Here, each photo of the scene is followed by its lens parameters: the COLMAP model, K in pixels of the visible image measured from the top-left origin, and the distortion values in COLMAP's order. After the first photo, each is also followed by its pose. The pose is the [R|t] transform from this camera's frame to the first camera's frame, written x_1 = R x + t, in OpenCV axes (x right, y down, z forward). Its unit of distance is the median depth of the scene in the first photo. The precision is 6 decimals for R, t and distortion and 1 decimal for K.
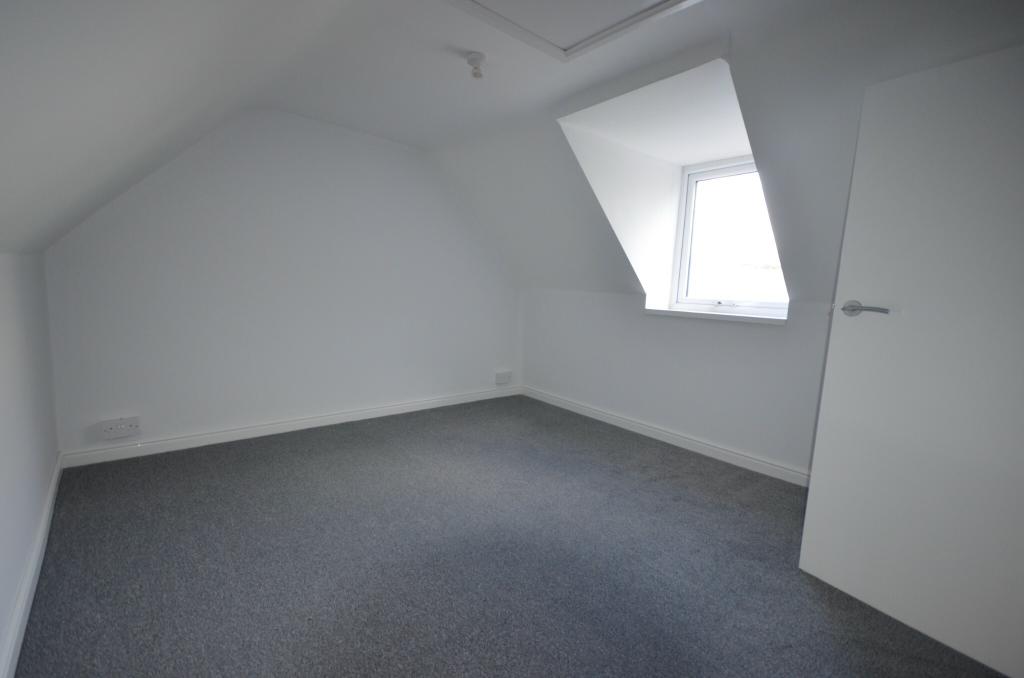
lens RADIAL K [[445.9, 0, 511.5], [0, 445.9, 340.7], [0, 0, 1]] dist [-0.002911, -0.000919]
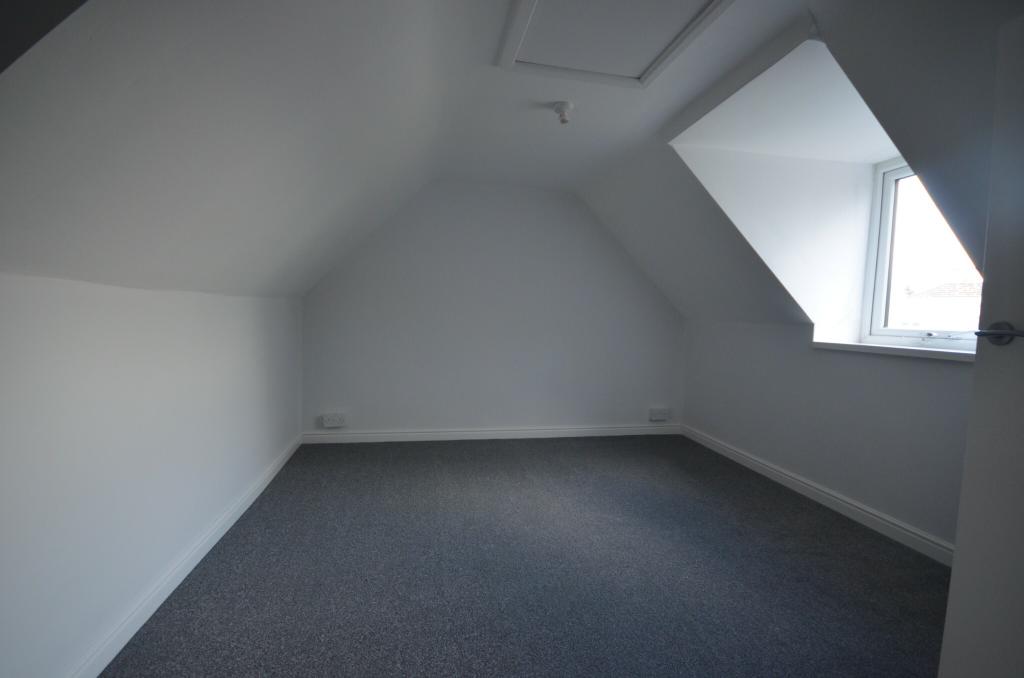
lens RADIAL K [[445.9, 0, 516.0], [0, 445.9, 339.7], [0, 0, 1]] dist [-0.002911, -0.000919]
pose [[0.875605, 0.011024, -0.482902, 0.257840], [-0.051733, 0.996130, -0.071061, 0.013322], [0.480249, 0.087203, 0.872786, 0.031038]]
